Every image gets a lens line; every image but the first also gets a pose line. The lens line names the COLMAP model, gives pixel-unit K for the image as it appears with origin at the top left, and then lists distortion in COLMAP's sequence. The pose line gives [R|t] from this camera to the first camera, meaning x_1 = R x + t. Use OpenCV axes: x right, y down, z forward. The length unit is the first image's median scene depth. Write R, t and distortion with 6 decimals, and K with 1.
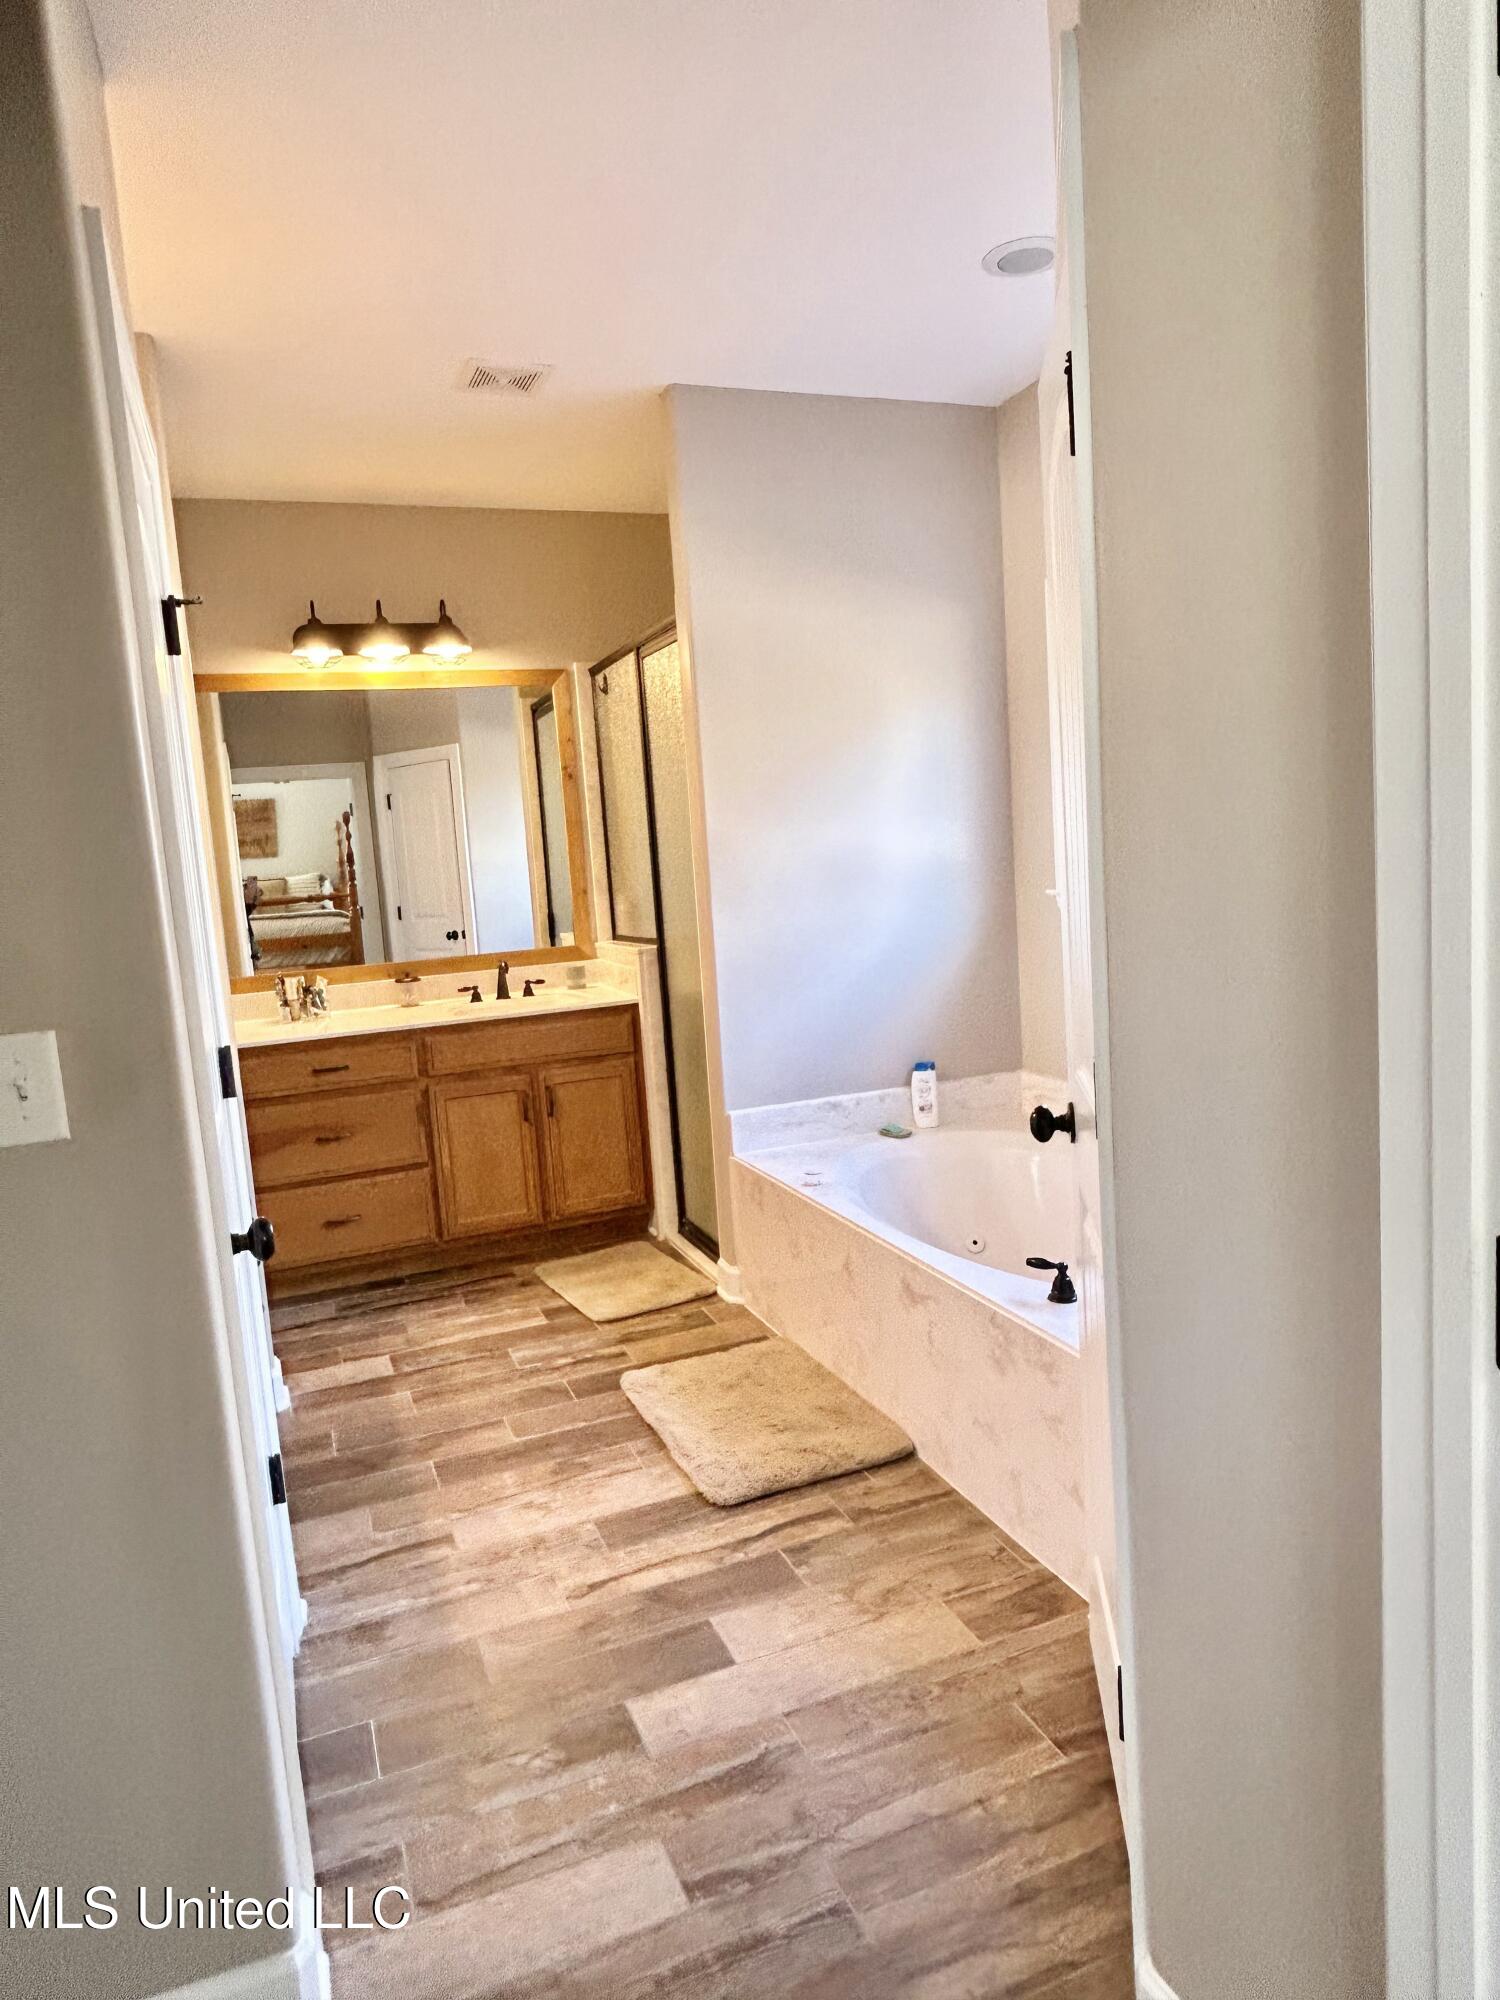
lens RADIAL K [[1208.2, 0, 748.4], [0, 1208.2, 1005.5], [0, 0, 1]] dist [-0.004966, -0.000695]
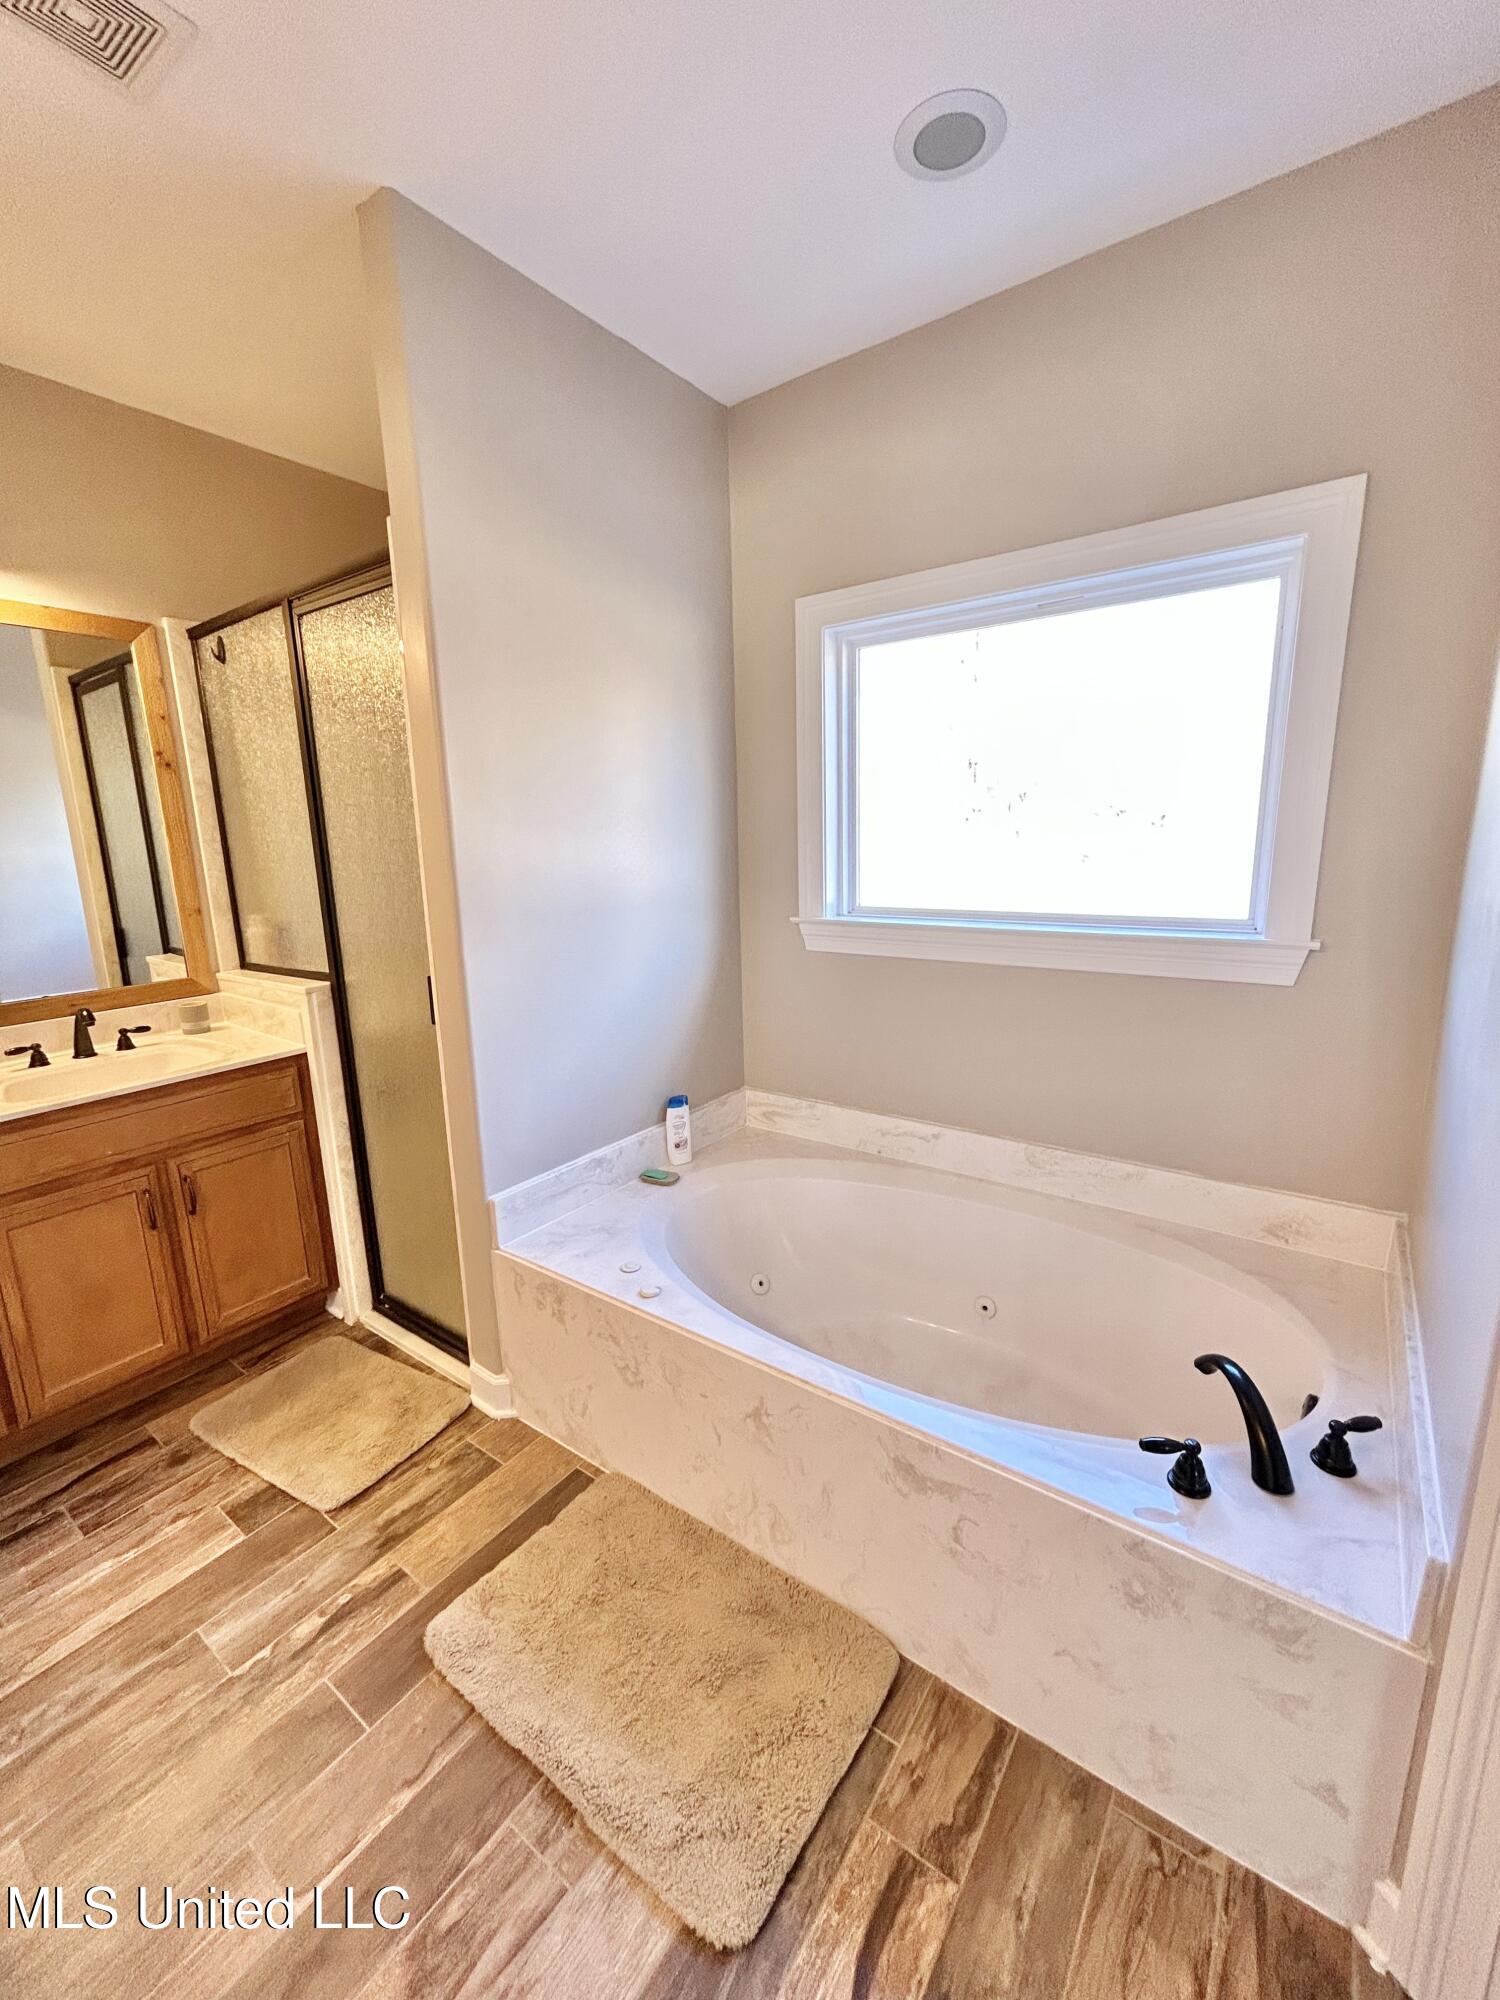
lens RADIAL K [[810.6, 0, 759.6], [0, 810.6, 998.9], [0, 0, 1]] dist [-0.004019, 0.000749]
pose [[0.845440, -0.062405, 0.530411, -0.130967], [0.038723, 0.997699, 0.055660, -0.062004], [-0.532664, -0.026518, 0.845911, 0.408384]]
